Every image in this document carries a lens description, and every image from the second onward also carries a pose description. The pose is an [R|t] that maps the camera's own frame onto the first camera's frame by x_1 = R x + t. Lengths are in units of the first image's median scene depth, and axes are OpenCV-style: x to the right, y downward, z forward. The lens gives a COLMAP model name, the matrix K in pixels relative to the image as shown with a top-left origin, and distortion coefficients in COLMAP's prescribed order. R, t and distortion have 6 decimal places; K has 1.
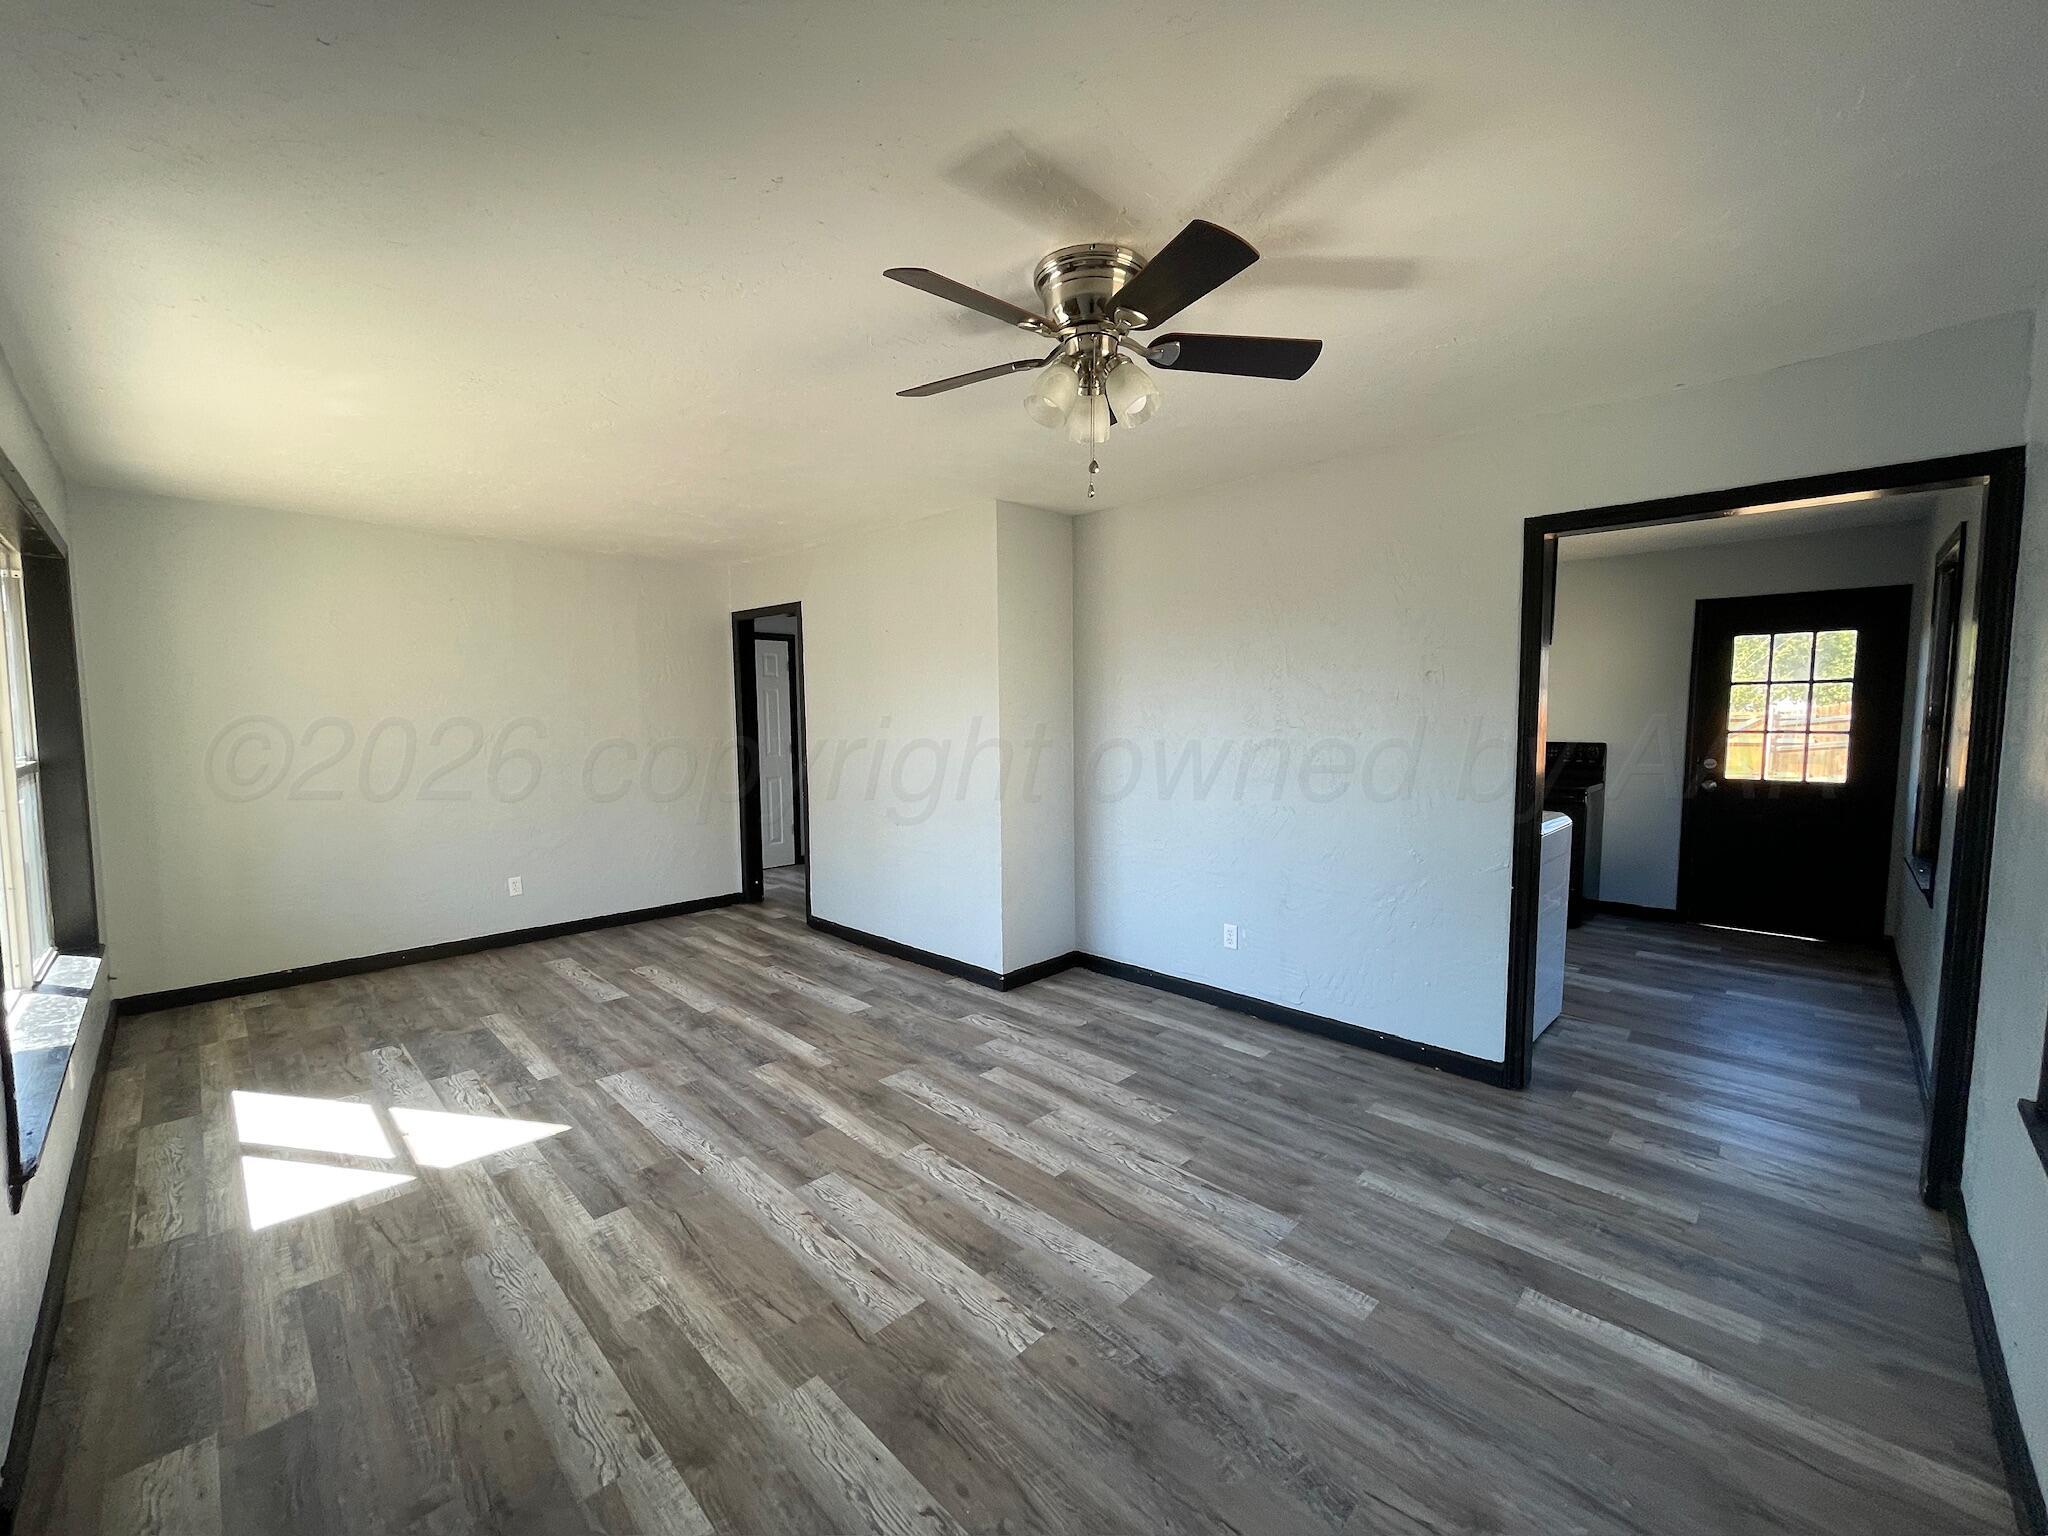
lens RADIAL K [[822.0, 0, 1014.5], [0, 822.0, 771.7], [0, 0, 1]] dist [0.003216, 0.000294]
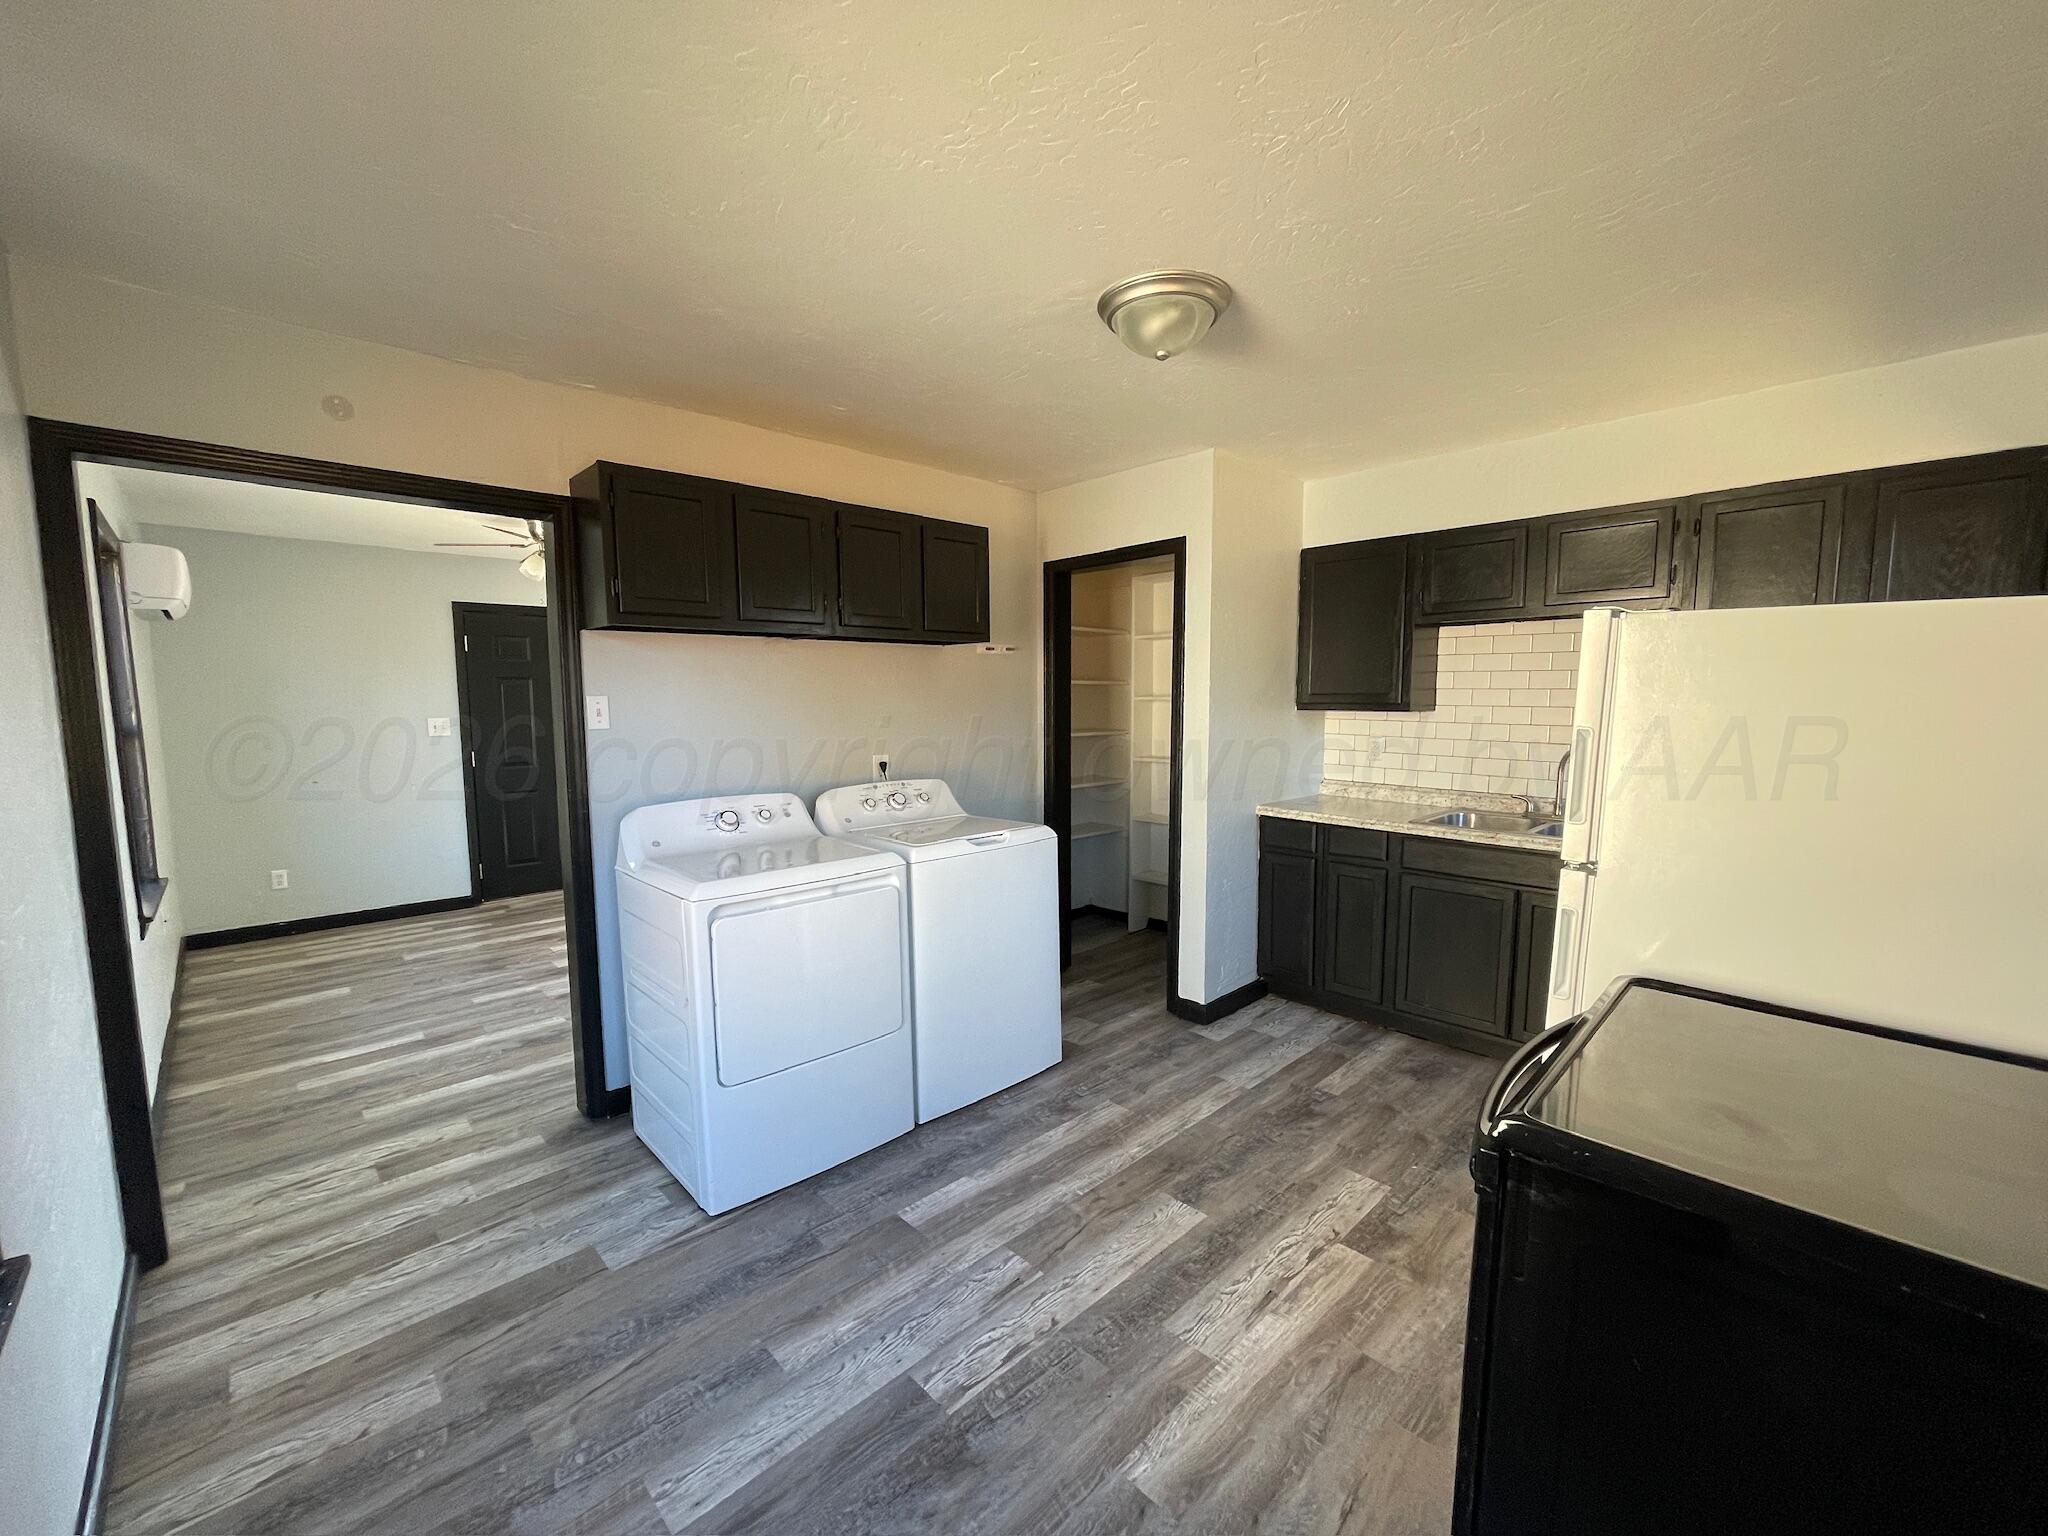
lens RADIAL K [[822.0, 0, 1014.6], [0, 822.0, 769.7], [0, 0, 1]] dist [0.003216, 0.000294]
pose [[-0.033081, 0.082897, -0.996009, 2.147980], [-0.081361, 0.993023, 0.085351, -0.172756], [0.996136, 0.083860, -0.026105, 2.123689]]
